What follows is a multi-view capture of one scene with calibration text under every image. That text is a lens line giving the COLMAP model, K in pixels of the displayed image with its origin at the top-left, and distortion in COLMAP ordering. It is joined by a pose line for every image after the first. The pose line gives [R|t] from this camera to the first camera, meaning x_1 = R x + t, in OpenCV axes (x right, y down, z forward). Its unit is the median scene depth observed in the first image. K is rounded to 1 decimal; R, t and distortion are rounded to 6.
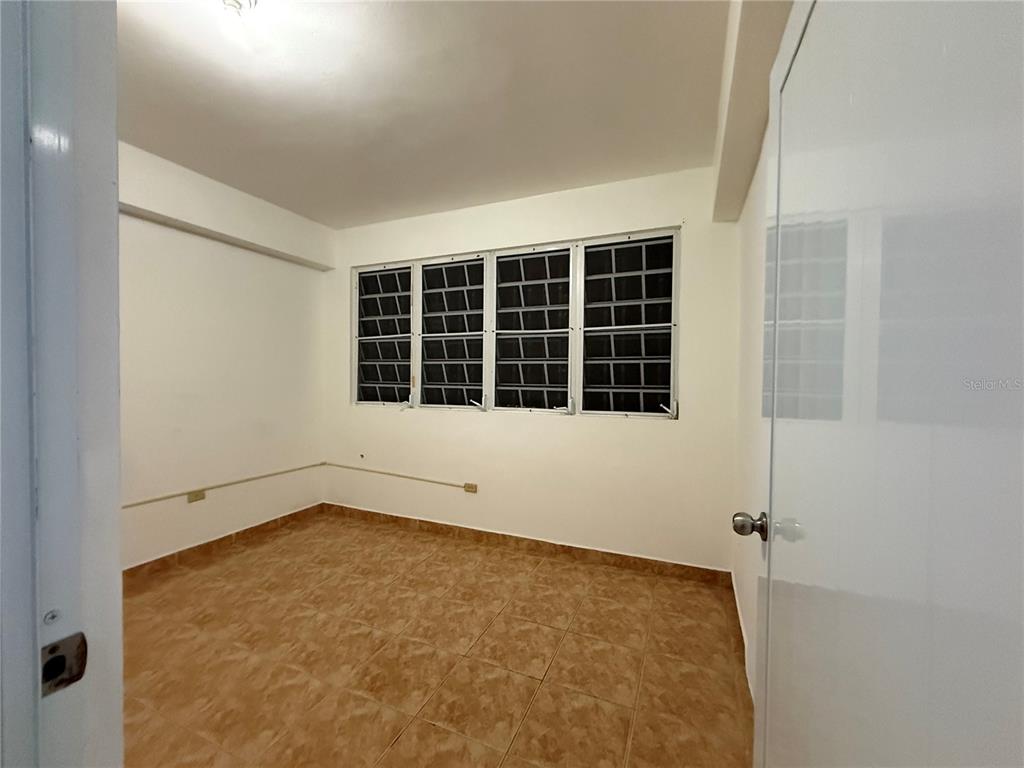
lens RADIAL K [[418.4, 0, 513.3], [0, 418.4, 388.4], [0, 0, 1]] dist [-0.000497, 0.000931]
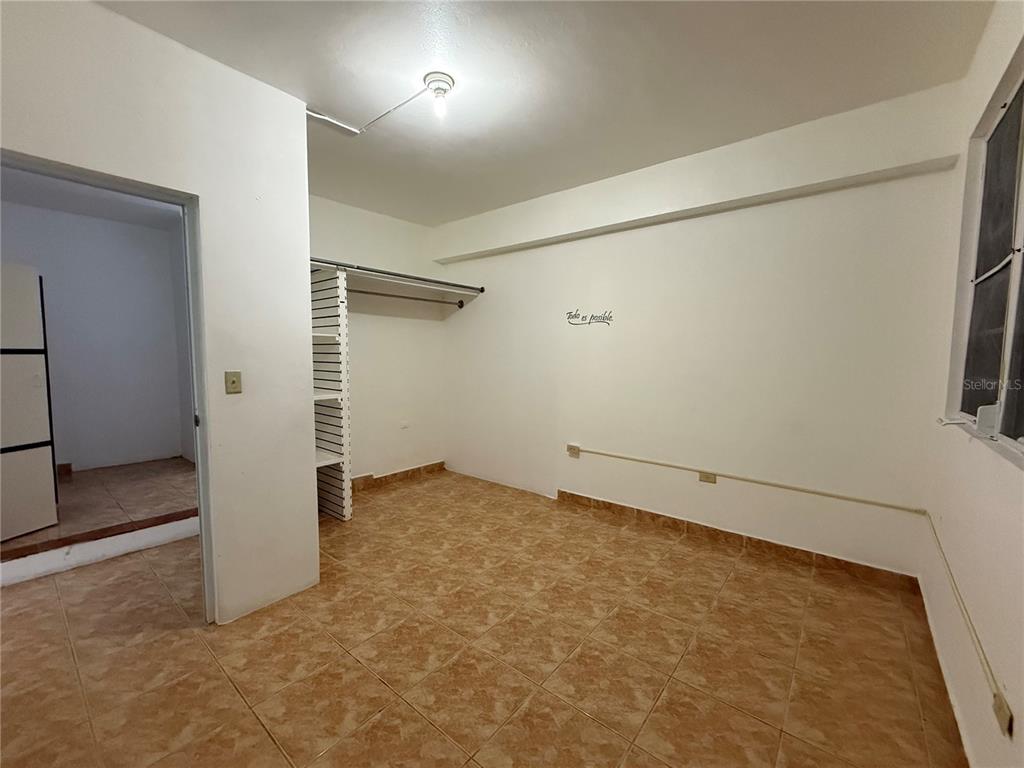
lens RADIAL K [[418.4, 0, 507.0], [0, 418.4, 387.3], [0, 0, 1]] dist [-0.000497, 0.000931]
pose [[-0.291339, 0.064903, -0.954416, 0.334592], [-0.035162, 0.996295, 0.078484, -0.021838], [0.955973, 0.056425, -0.287977, 0.819807]]
